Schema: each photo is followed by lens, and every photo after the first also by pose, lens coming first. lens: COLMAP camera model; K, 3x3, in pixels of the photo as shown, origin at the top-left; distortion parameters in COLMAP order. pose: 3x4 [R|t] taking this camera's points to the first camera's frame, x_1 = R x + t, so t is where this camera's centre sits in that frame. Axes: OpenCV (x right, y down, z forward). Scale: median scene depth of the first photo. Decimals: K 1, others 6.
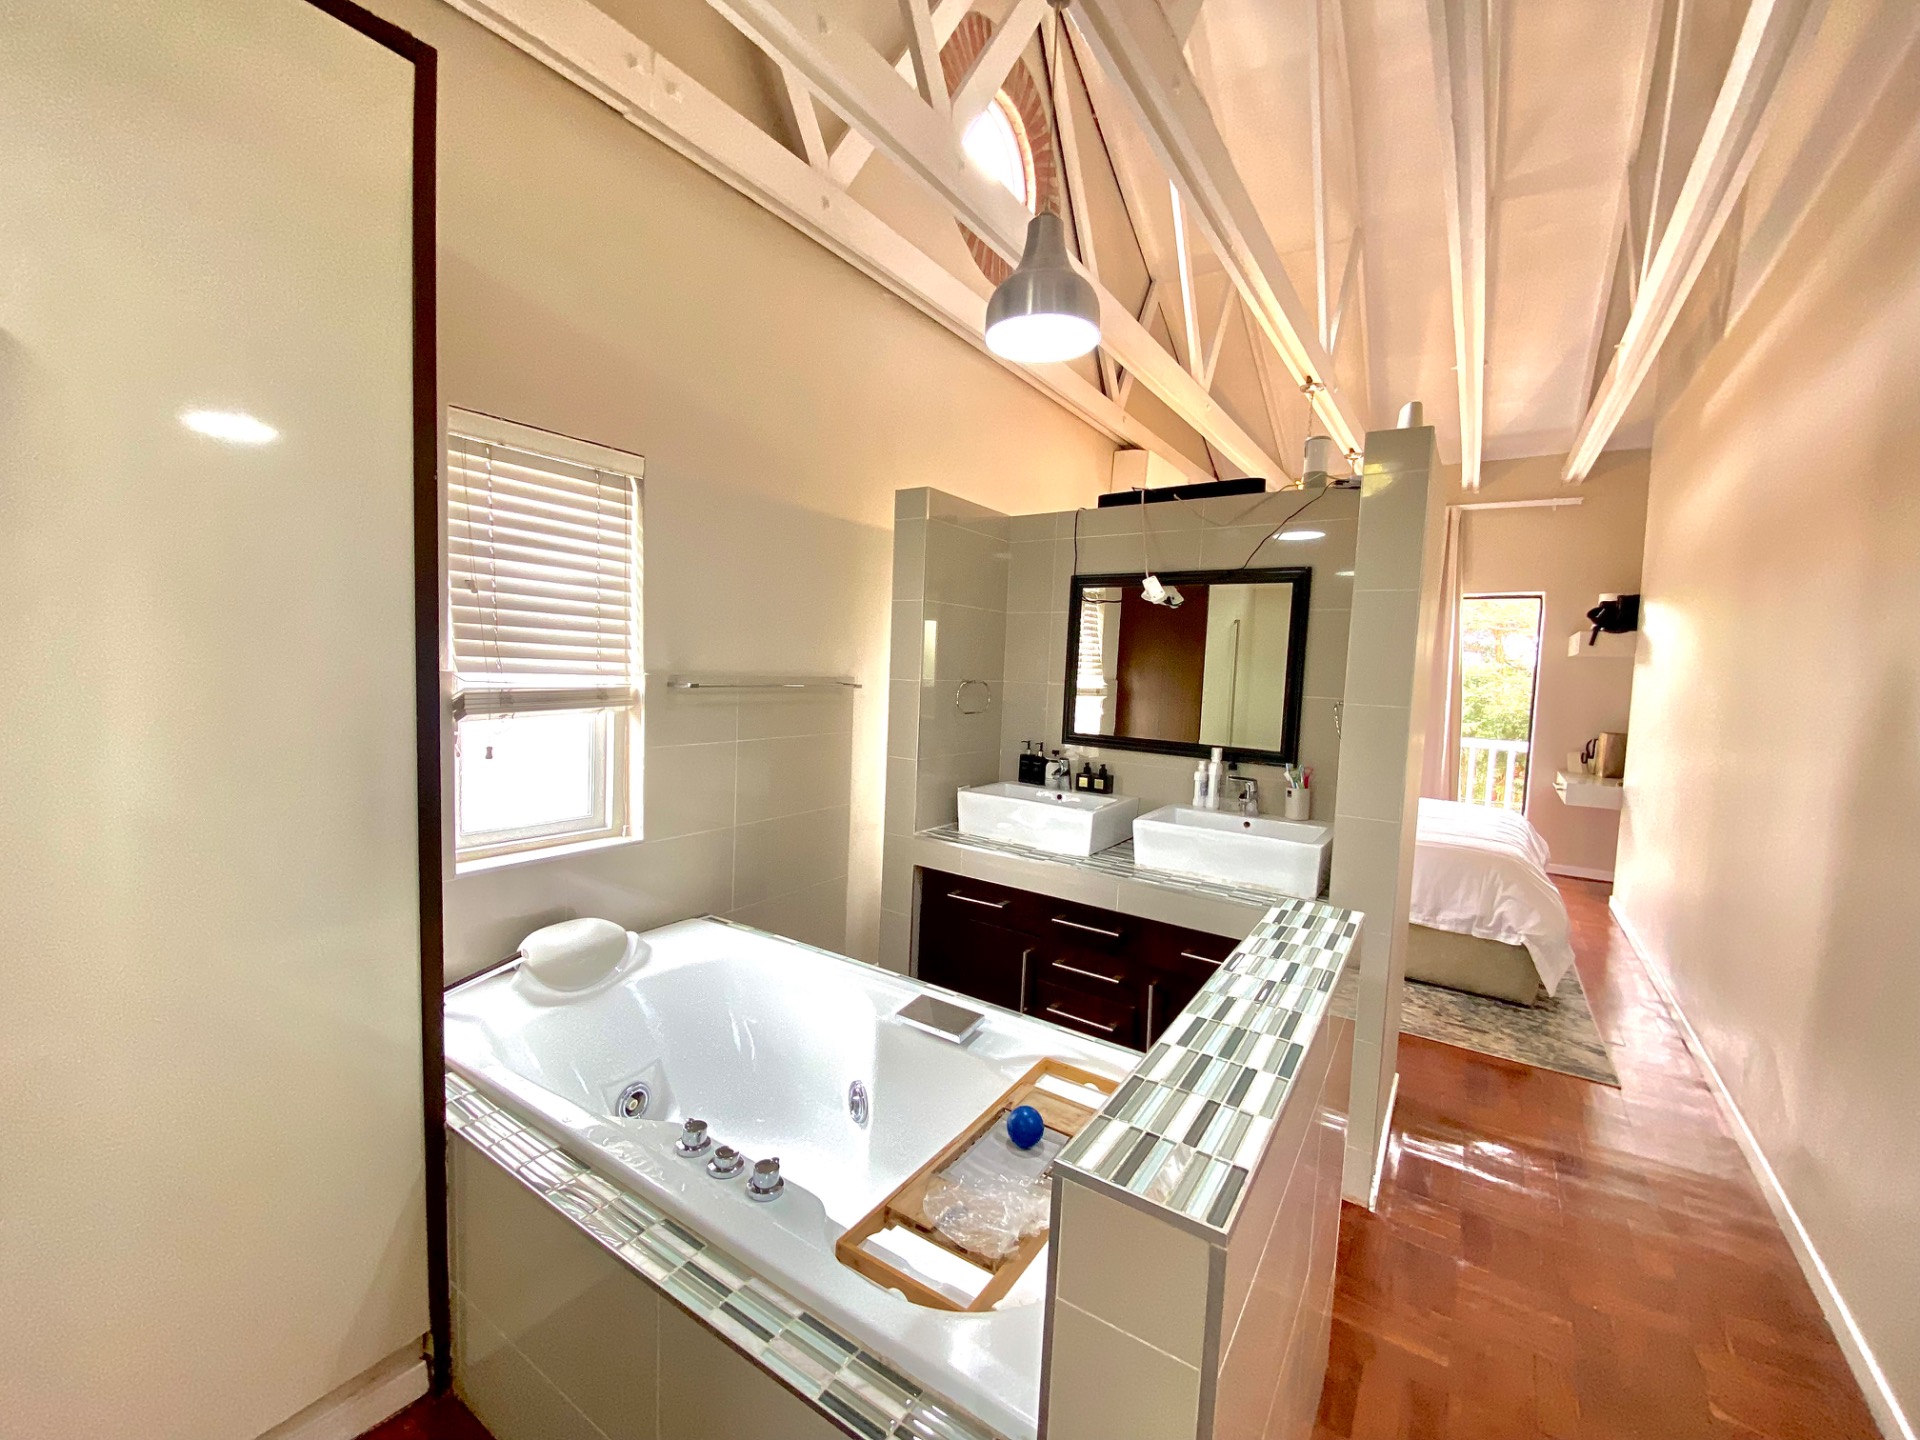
lens RADIAL K [[779.7, 0, 963.4], [0, 779.7, 728.5], [0, 0, 1]] dist [-0.002655, -0.006913]
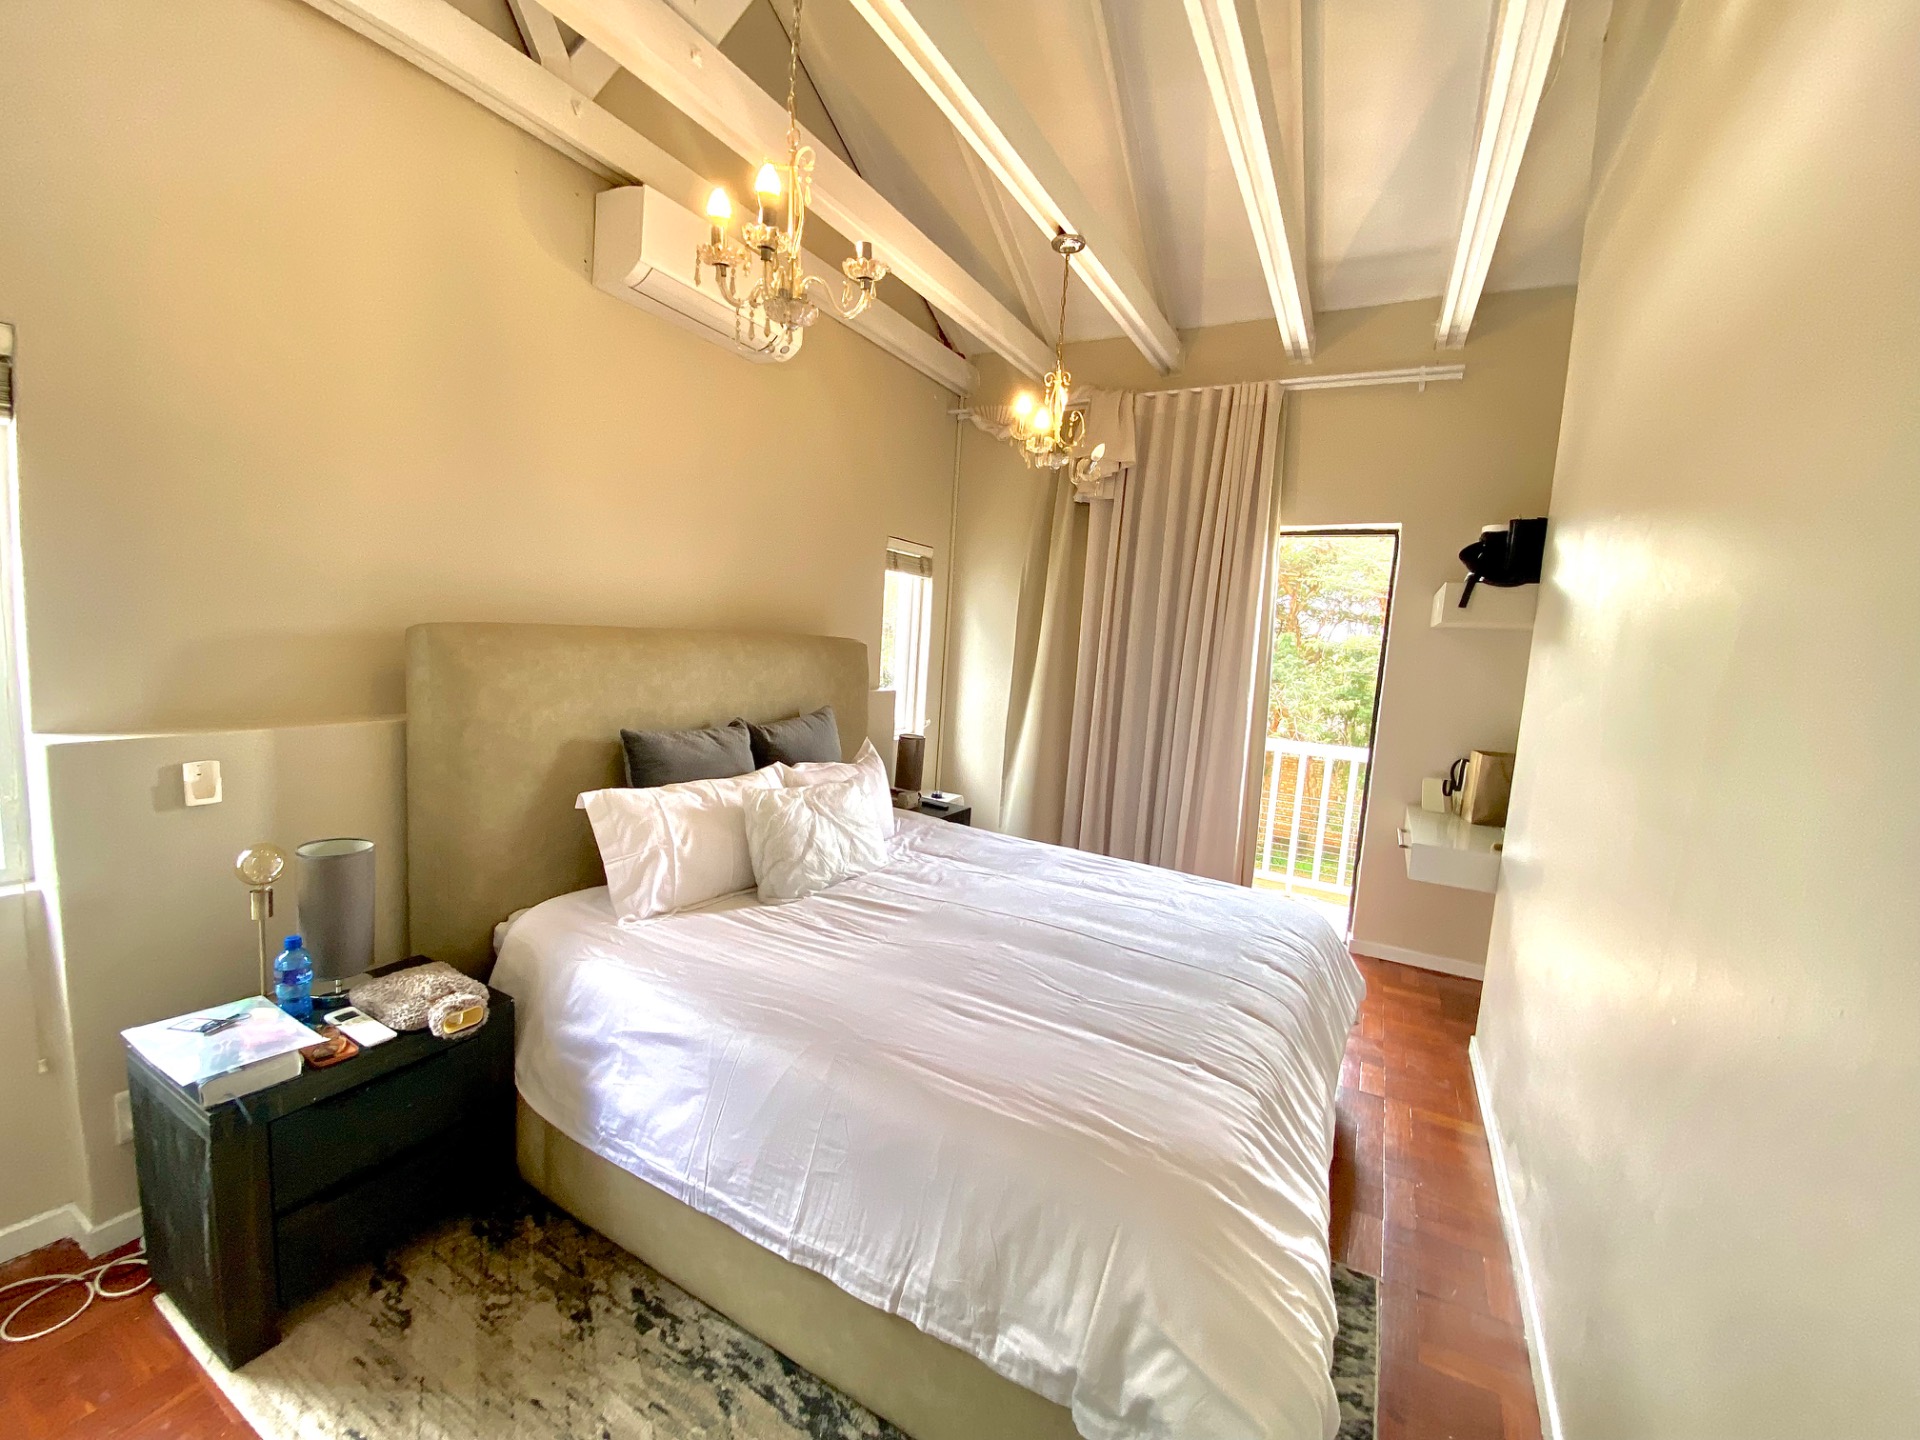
lens RADIAL K [[779.7, 0, 956.7], [0, 779.7, 711.3], [0, 0, 1]] dist [-0.002655, -0.006913]
pose [[0.995487, 0.023296, 0.091993, 0.354213], [-0.026413, 0.999112, 0.032814, -0.036182], [-0.091147, -0.035095, 0.995219, 0.421623]]
